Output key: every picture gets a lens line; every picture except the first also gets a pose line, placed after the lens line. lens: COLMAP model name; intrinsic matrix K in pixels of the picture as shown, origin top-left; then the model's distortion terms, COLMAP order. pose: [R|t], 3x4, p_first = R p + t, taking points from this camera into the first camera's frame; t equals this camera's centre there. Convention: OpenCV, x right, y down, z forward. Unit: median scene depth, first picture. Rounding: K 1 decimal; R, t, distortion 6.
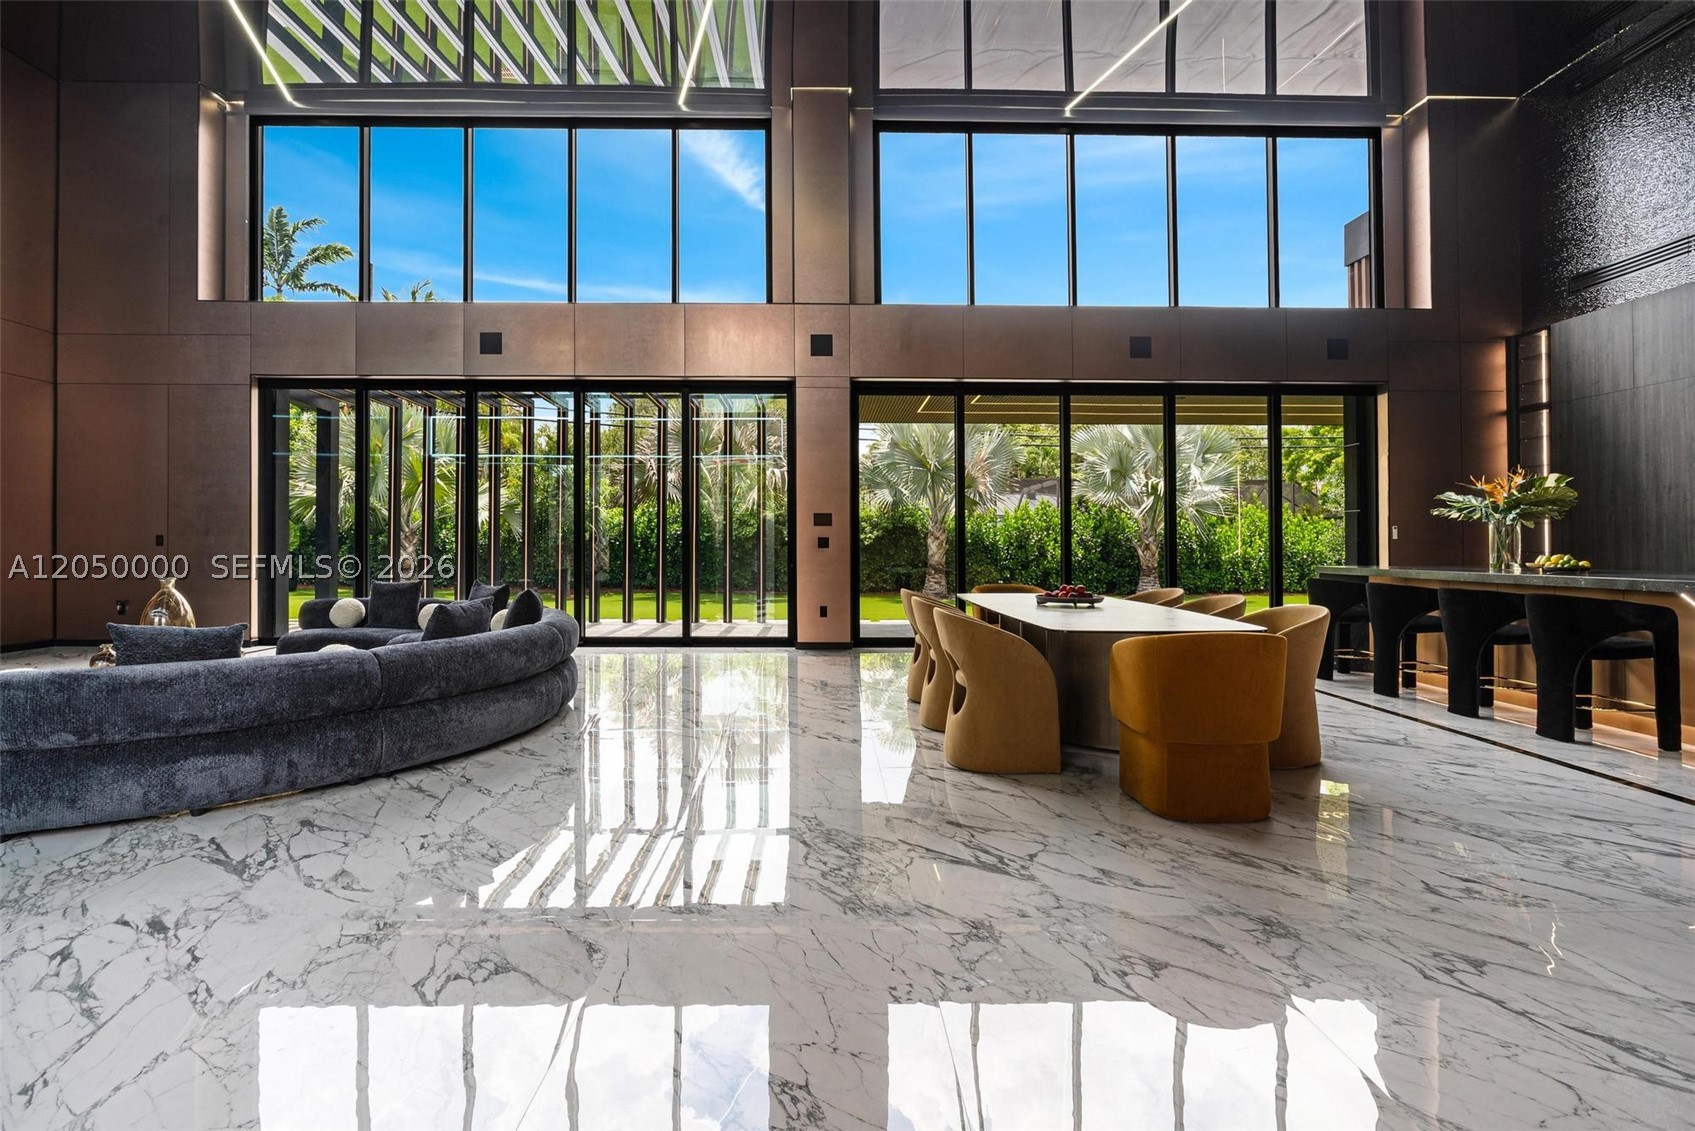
lens RADIAL K [[851.0, 0, 843.3], [0, 851.0, 517.9], [0, 0, 1]] dist [-0.000985, -0.002265]
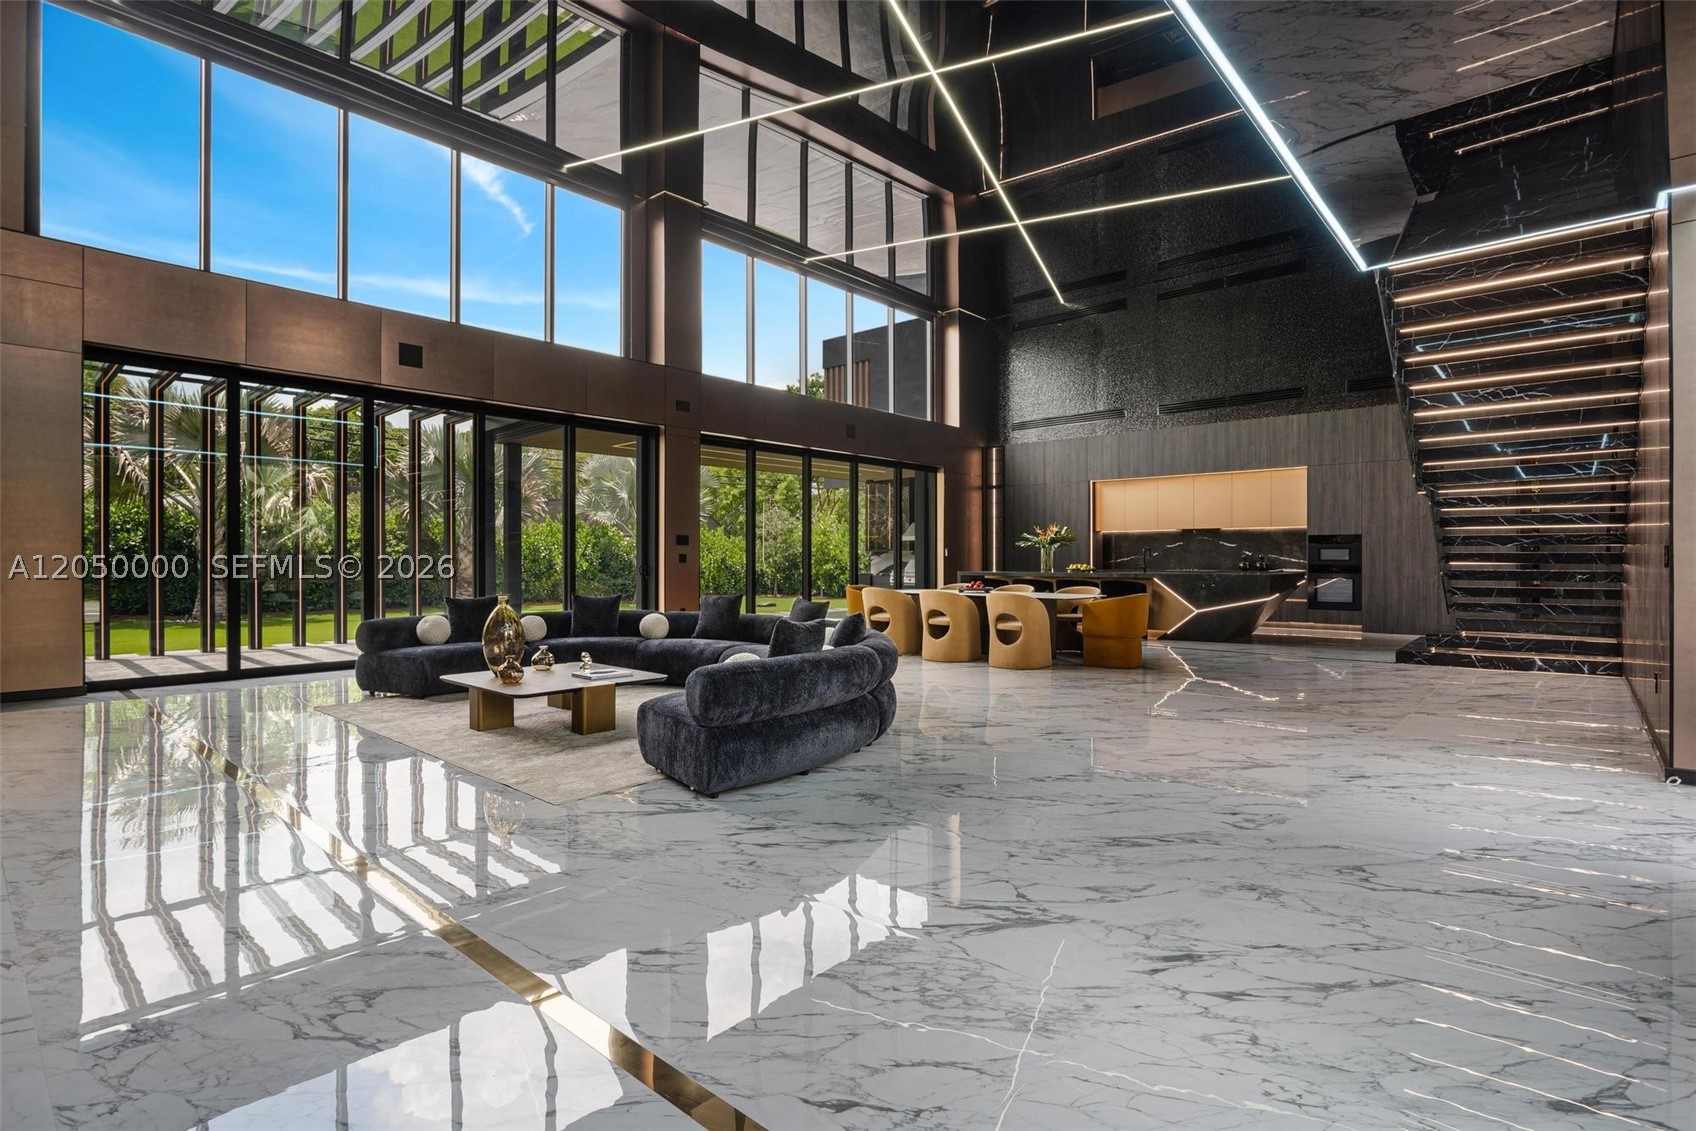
lens RADIAL K [[819.9, 0, 847.0], [0, 819.9, 568.0], [0, 0, 1]] dist [-0.026769, 0.007114]
pose [[0.678014, -0.009446, 0.734988, -0.714813], [-0.022599, 0.999177, 0.033689, -0.003195], [-0.734702, -0.039451, 0.677242, -0.009595]]
